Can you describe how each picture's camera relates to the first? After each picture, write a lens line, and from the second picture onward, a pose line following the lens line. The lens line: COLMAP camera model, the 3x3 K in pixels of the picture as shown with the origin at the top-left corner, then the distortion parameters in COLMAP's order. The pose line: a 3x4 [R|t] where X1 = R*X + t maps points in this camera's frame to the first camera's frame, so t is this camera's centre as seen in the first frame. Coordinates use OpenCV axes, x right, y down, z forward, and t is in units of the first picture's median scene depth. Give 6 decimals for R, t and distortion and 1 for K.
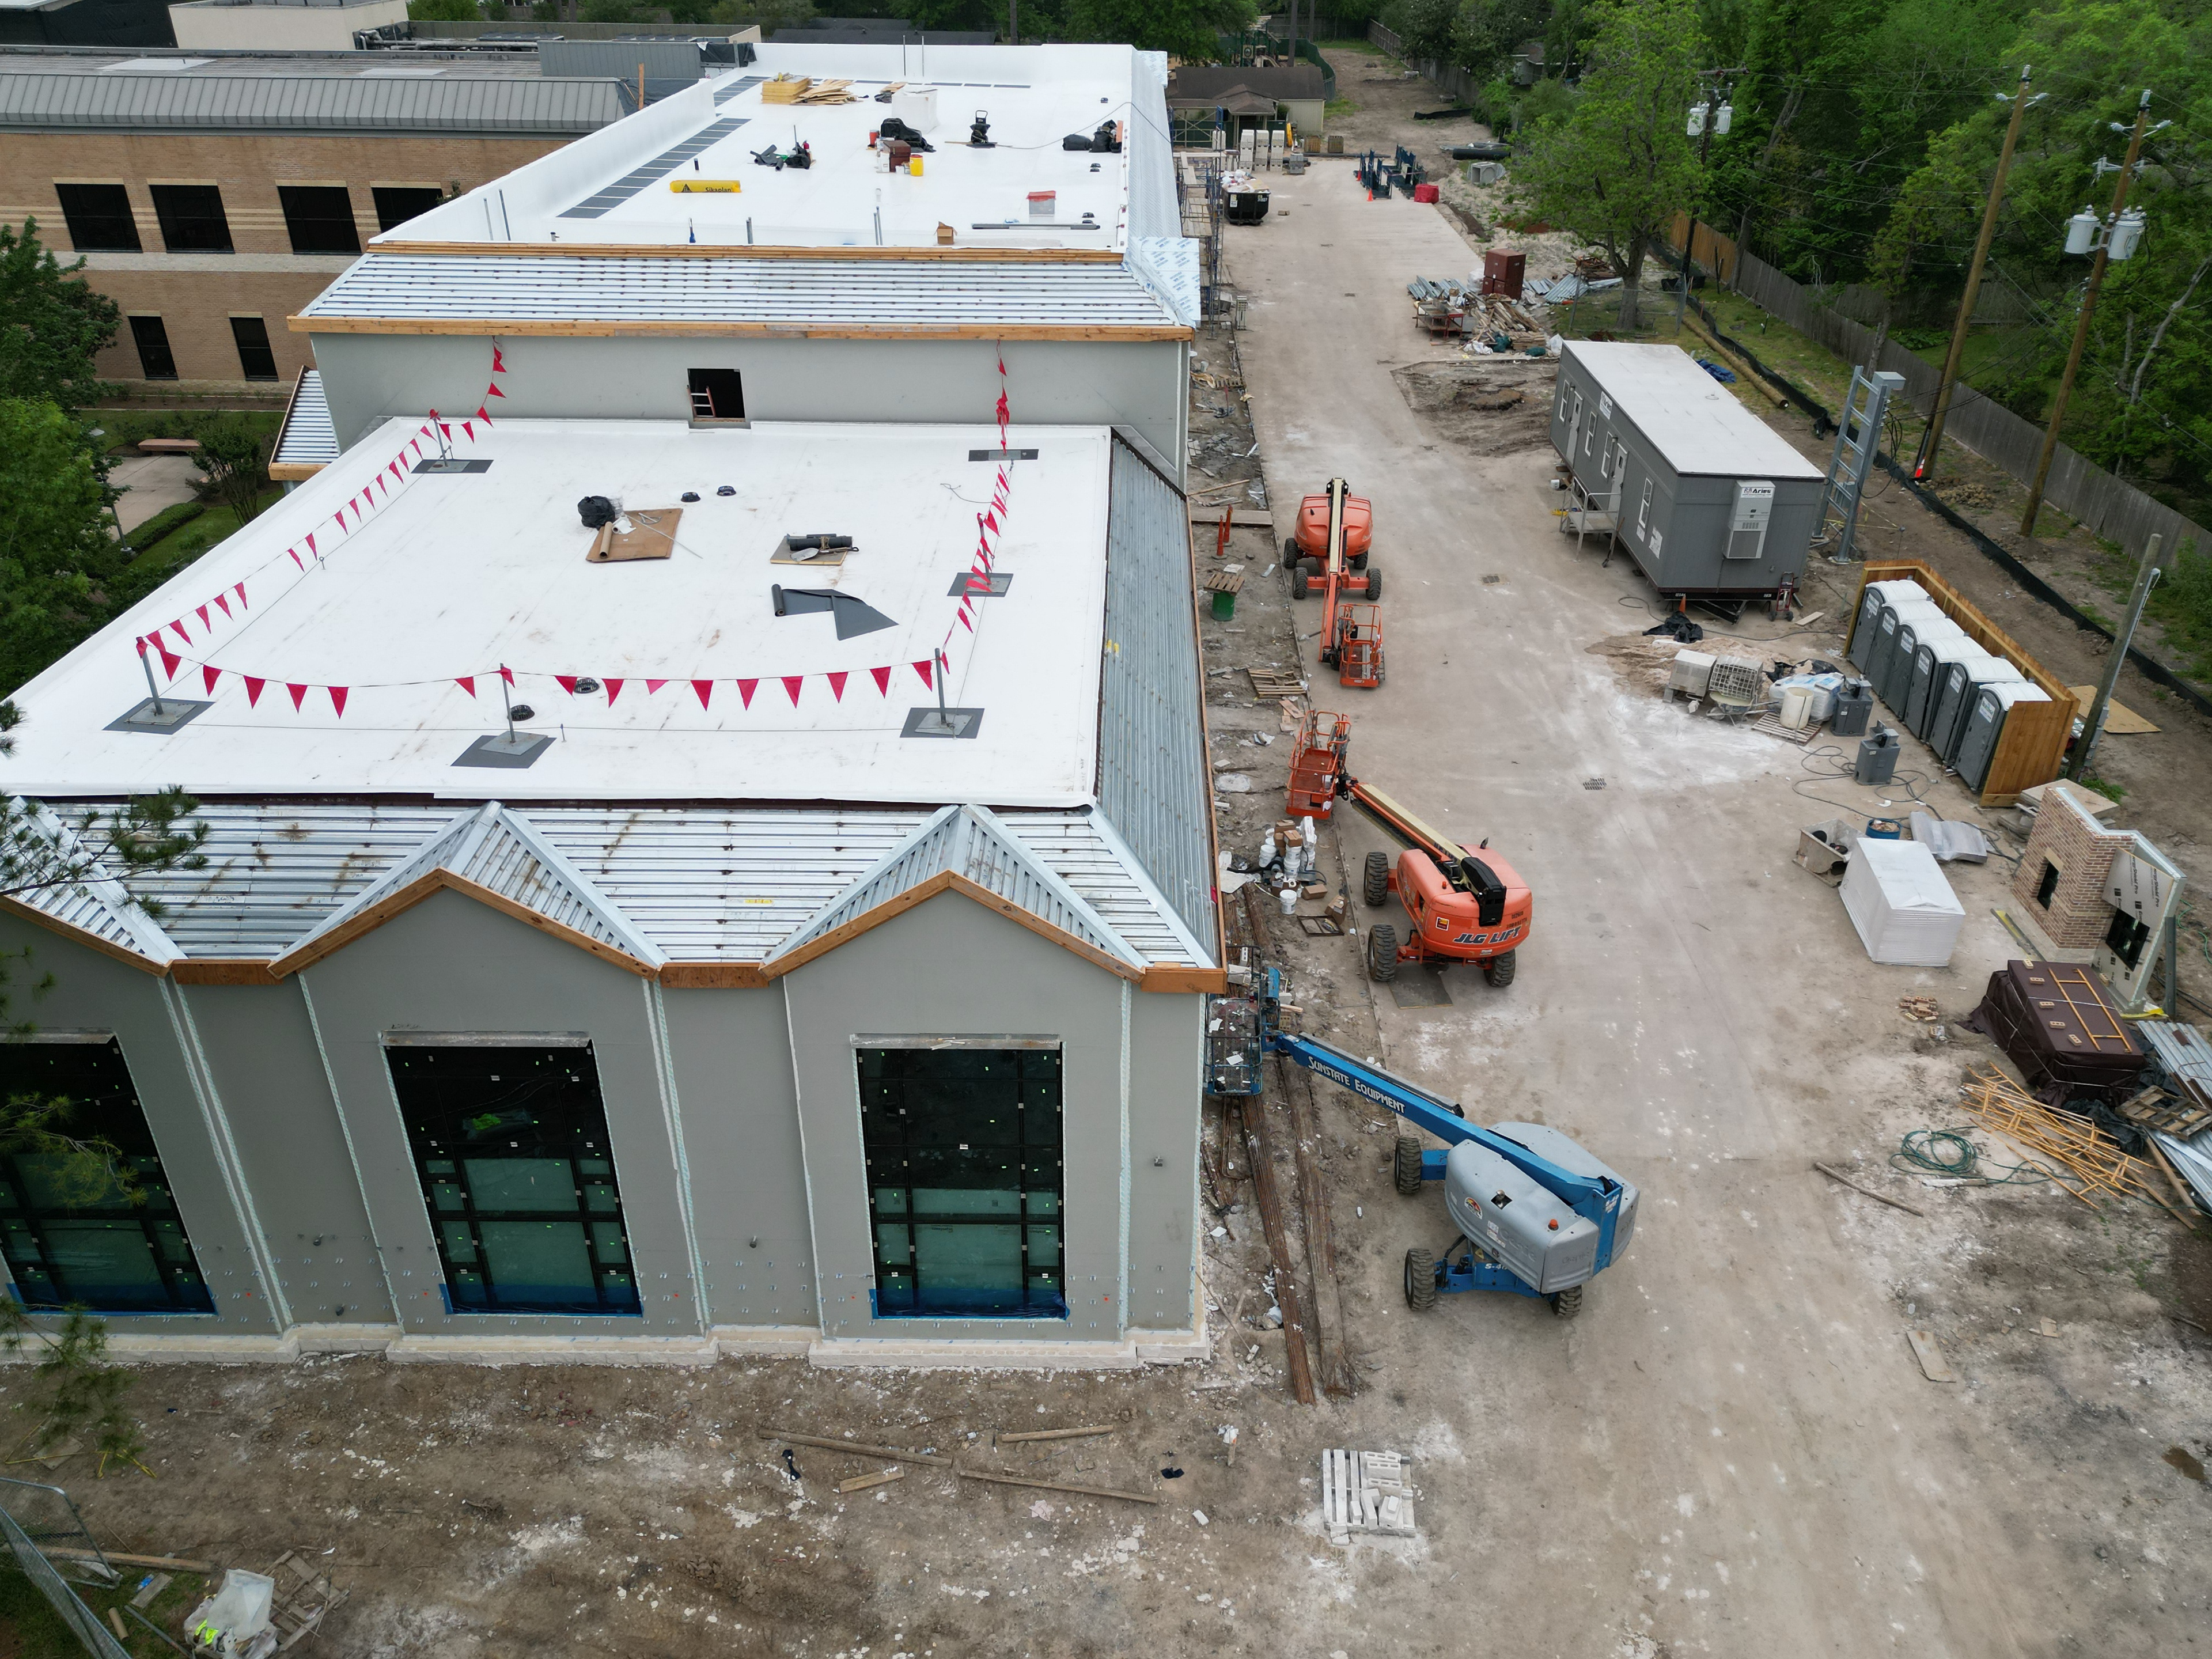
lens RADIAL K [[1647.3, 0, 1106.0], [0, 1647.3, 829.5], [0, 0, 1]] dist [0.071890, -0.066903]
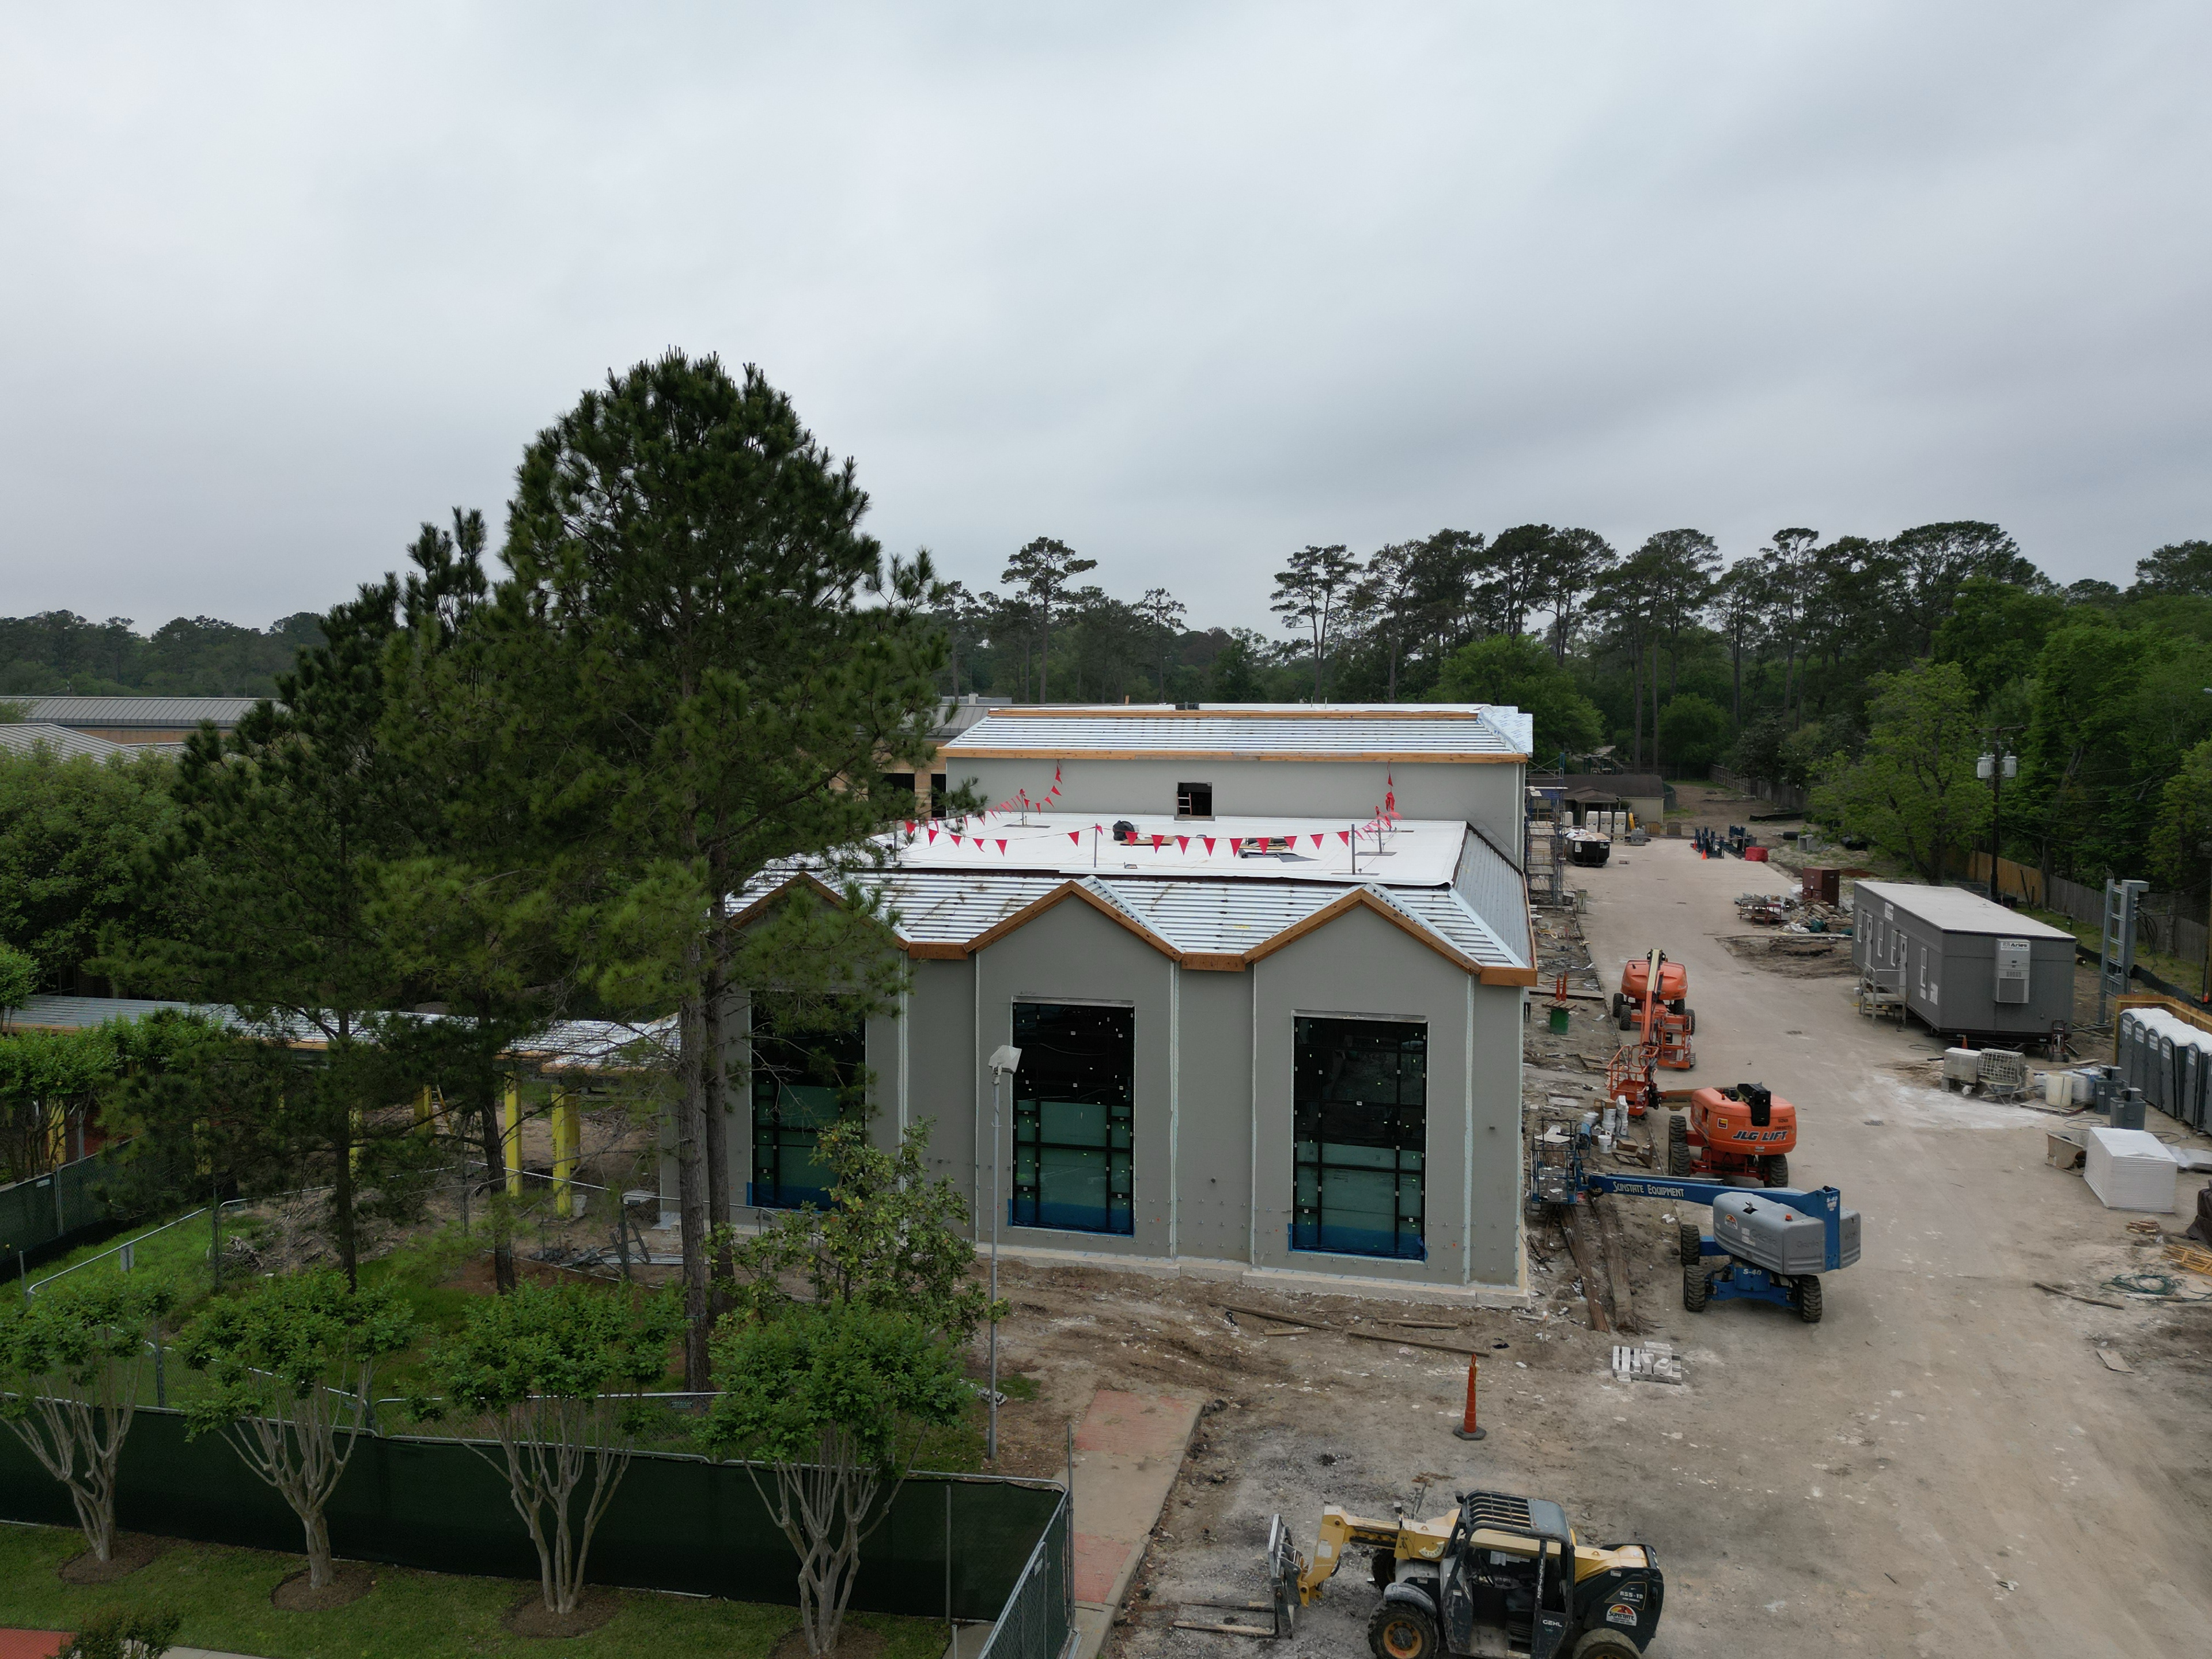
lens RADIAL K [[1647.3, 0, 1106.0], [0, 1647.3, 829.5], [0, 0, 1]] dist [0.071890, -0.066903]
pose [[0.976466, 0.018226, -0.214900, 0.005285], [-0.108178, 0.903404, -0.414920, 0.395358], [0.186579, 0.428403, 0.884115, -0.316881]]
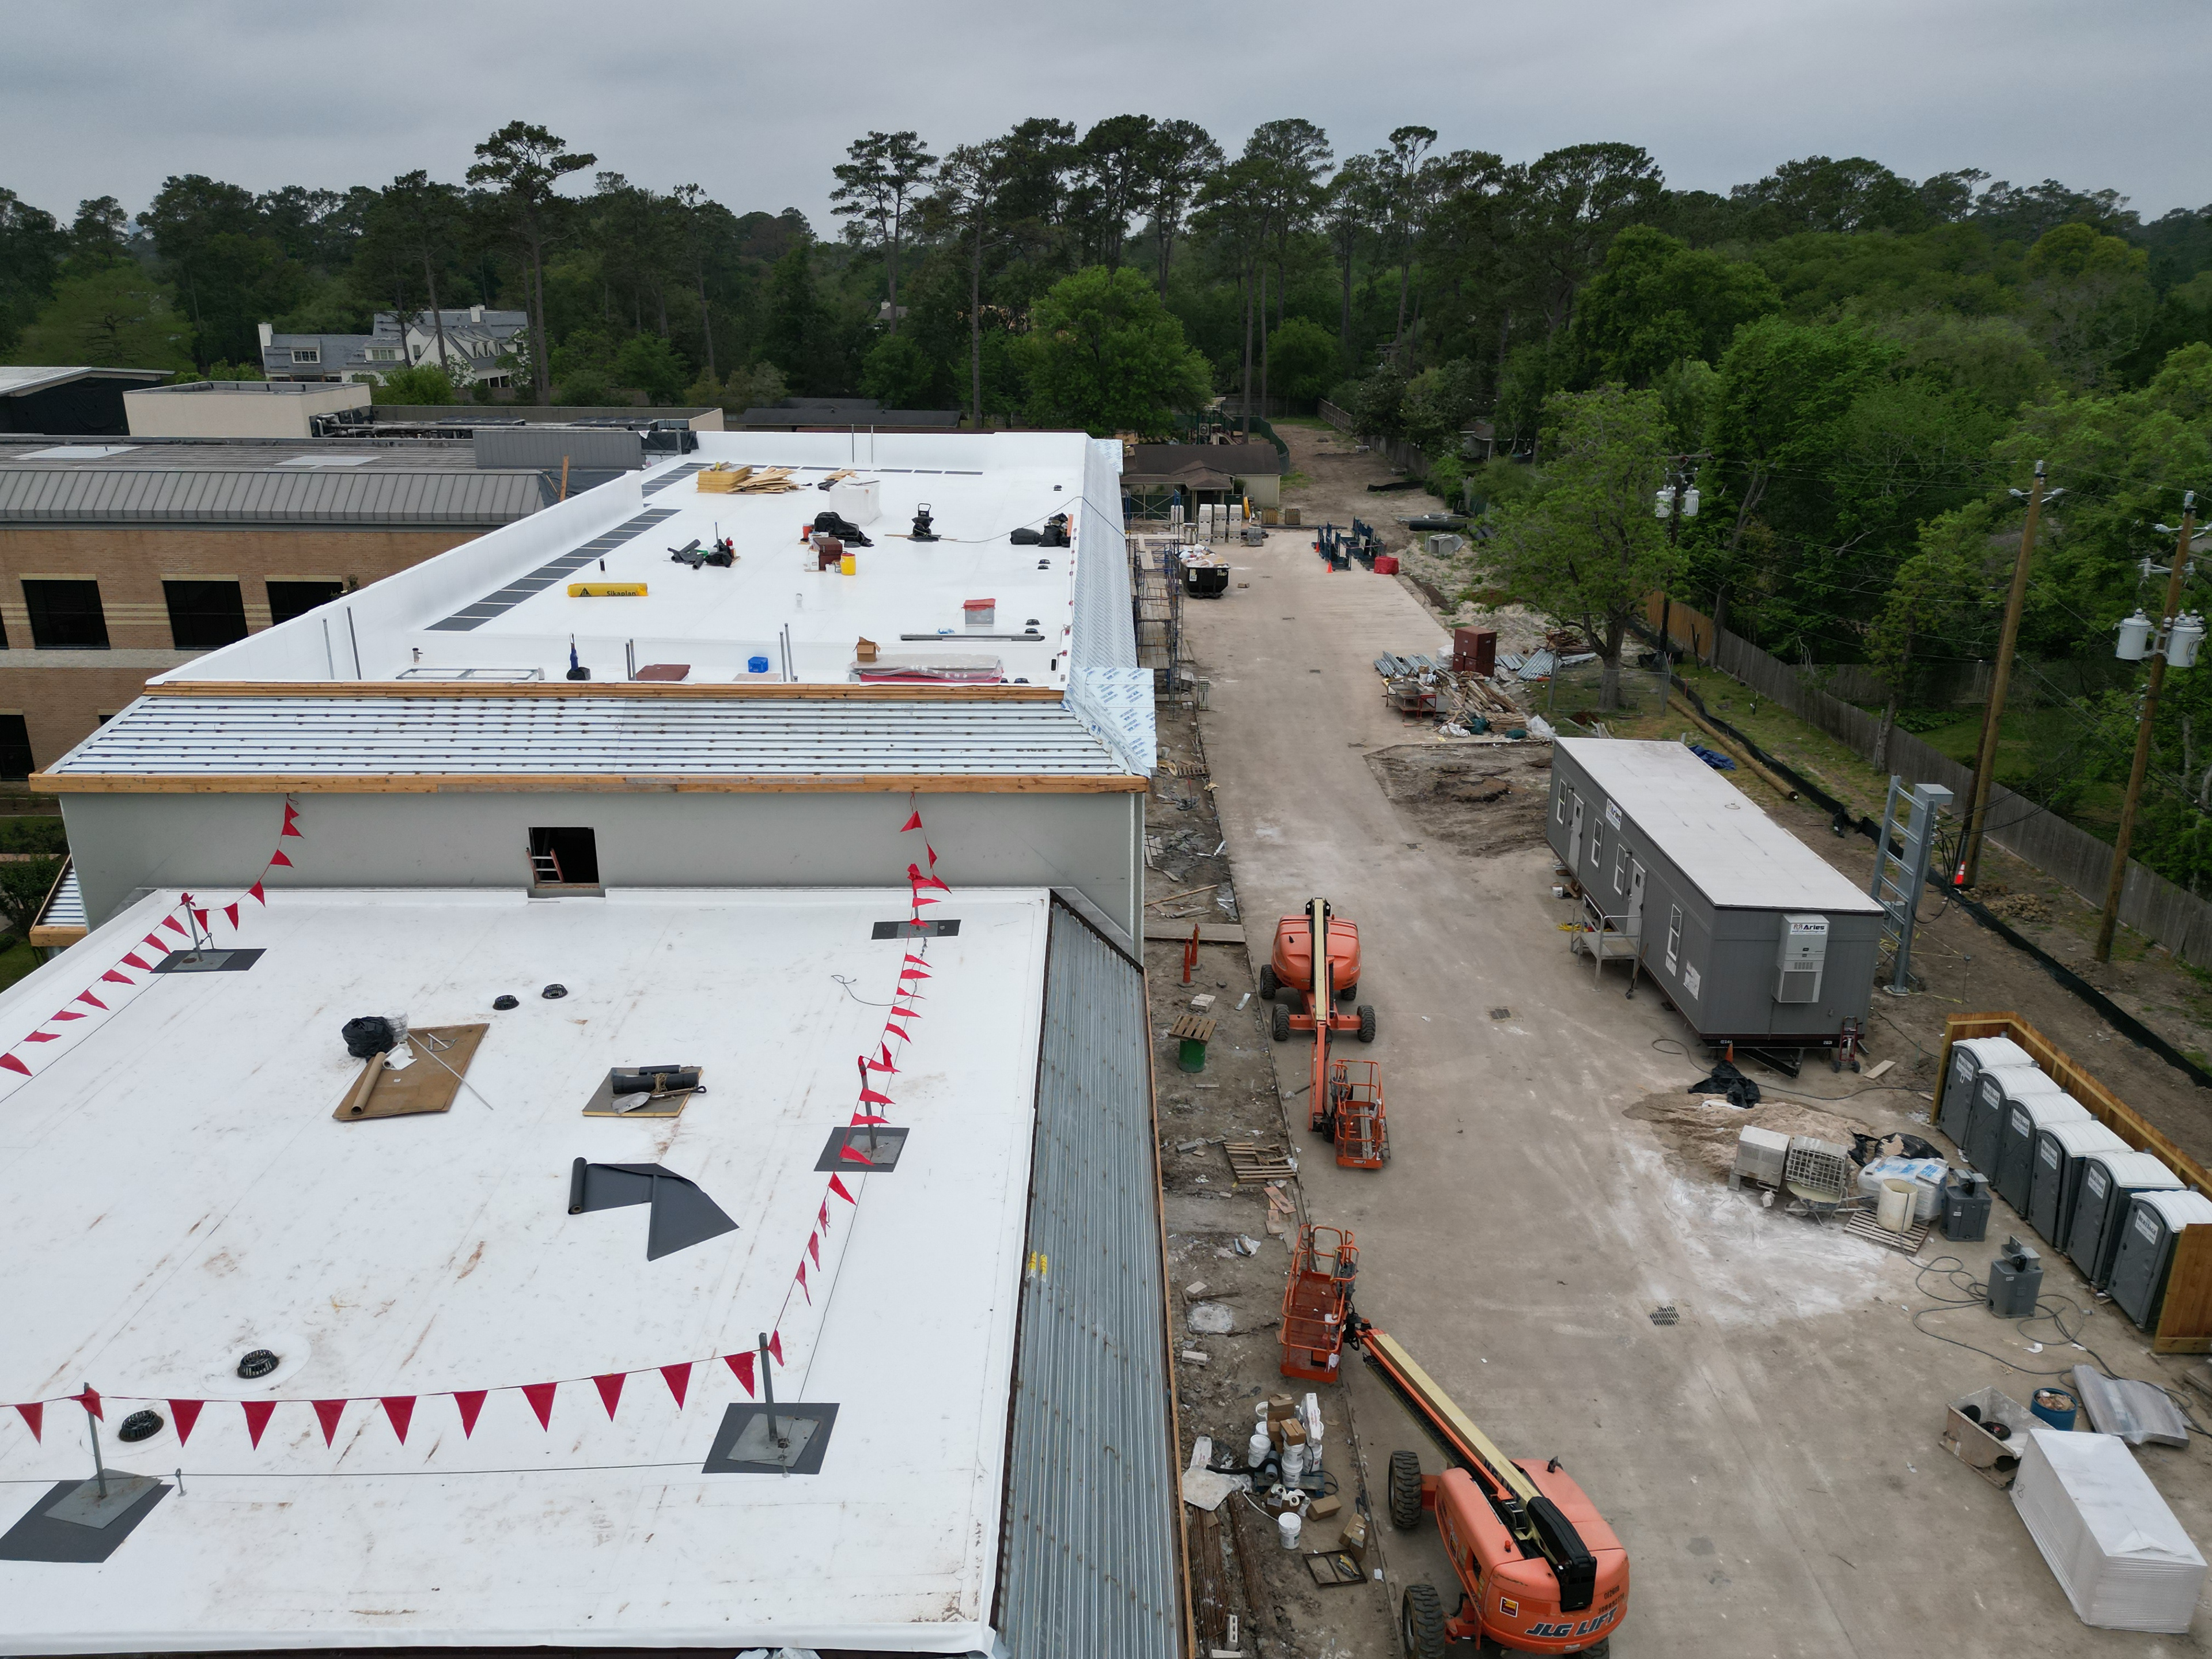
lens RADIAL K [[1644.4, 0, 1106.0], [0, 1644.4, 829.5], [0, 0, 1]] dist [0.087242, -0.094883]
pose [[0.999797, -0.006363, 0.019126, 0.015661], [0.009936, 0.981154, -0.192974, -0.119443], [-0.017538, 0.193124, 0.981018, 0.202322]]
